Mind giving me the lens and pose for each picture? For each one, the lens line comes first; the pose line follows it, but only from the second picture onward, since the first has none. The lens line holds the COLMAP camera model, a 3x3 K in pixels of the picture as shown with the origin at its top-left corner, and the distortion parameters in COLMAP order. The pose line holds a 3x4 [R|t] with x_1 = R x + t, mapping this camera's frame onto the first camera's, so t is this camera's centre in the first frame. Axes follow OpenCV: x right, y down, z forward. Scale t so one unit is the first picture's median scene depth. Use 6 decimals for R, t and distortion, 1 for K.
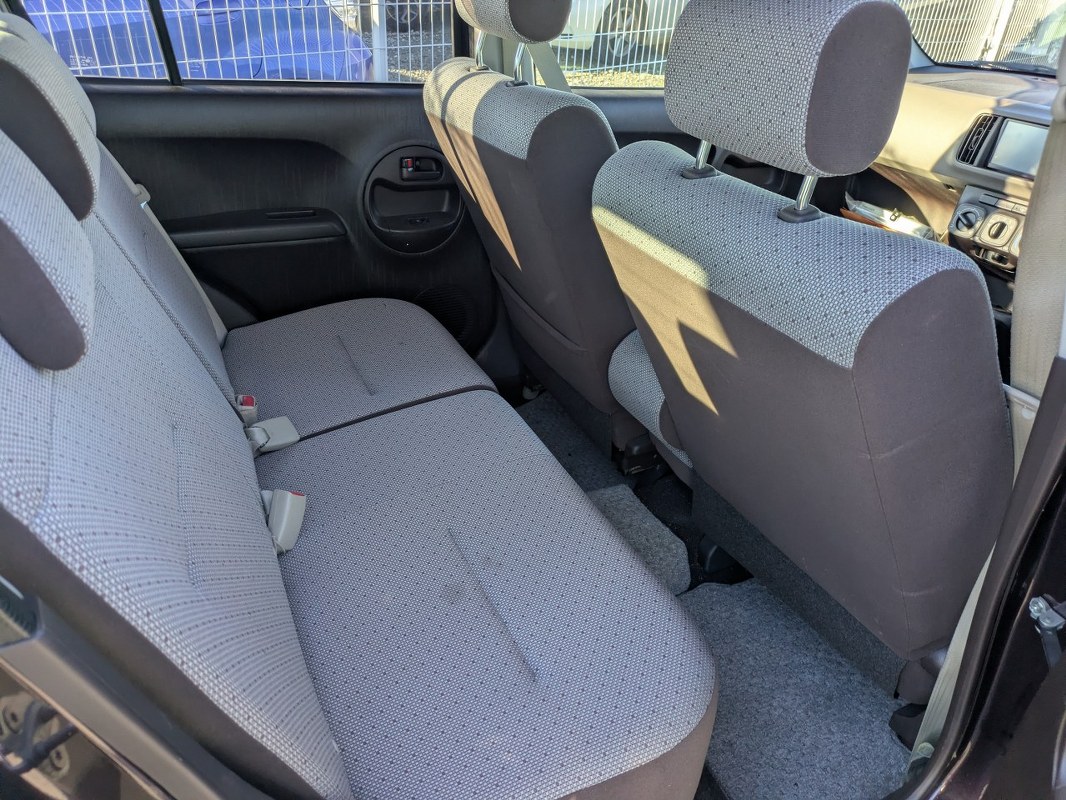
lens RADIAL K [[782.8, 0, 530.4], [0, 782.8, 399.5], [0, 0, 1]] dist [0.044420, -0.029979]
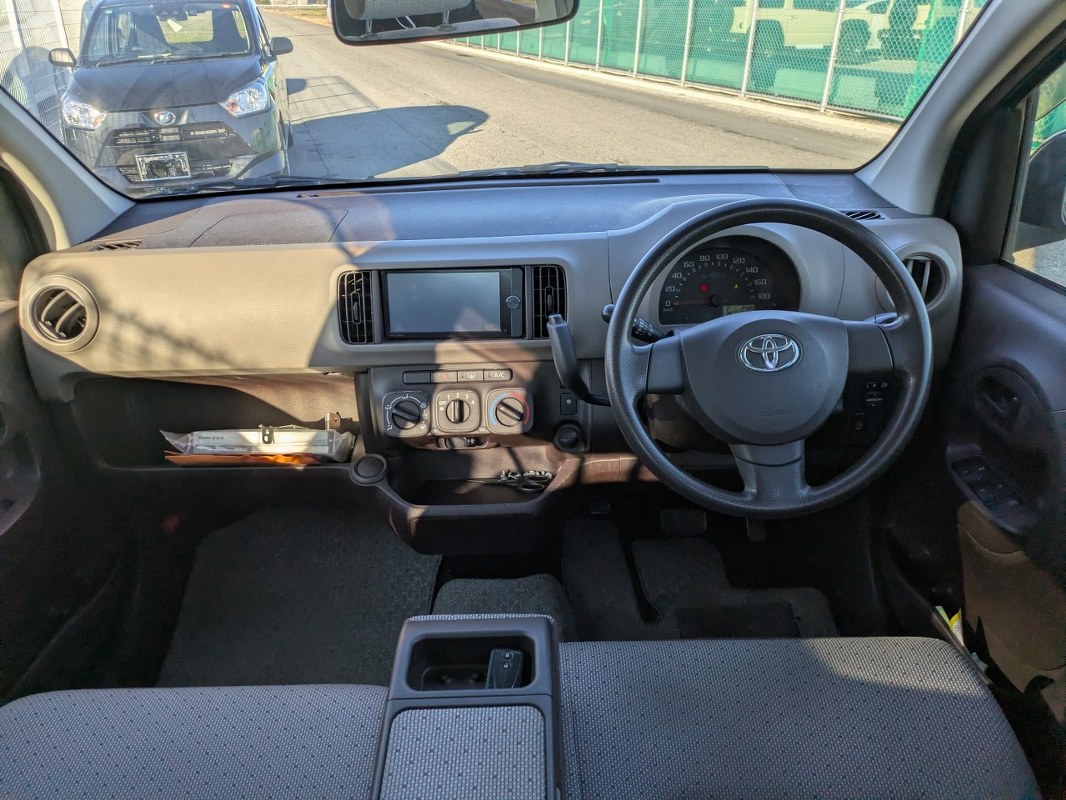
lens RADIAL K [[782.8, 0, 532.4], [0, 782.8, 396.9], [0, 0, 1]] dist [0.044420, -0.029979]
pose [[0.426319, -0.436029, 0.792547, 0.068307], [0.494700, 0.845907, 0.199282, -0.314692], [-0.757314, 0.307115, 0.576330, 0.518033]]
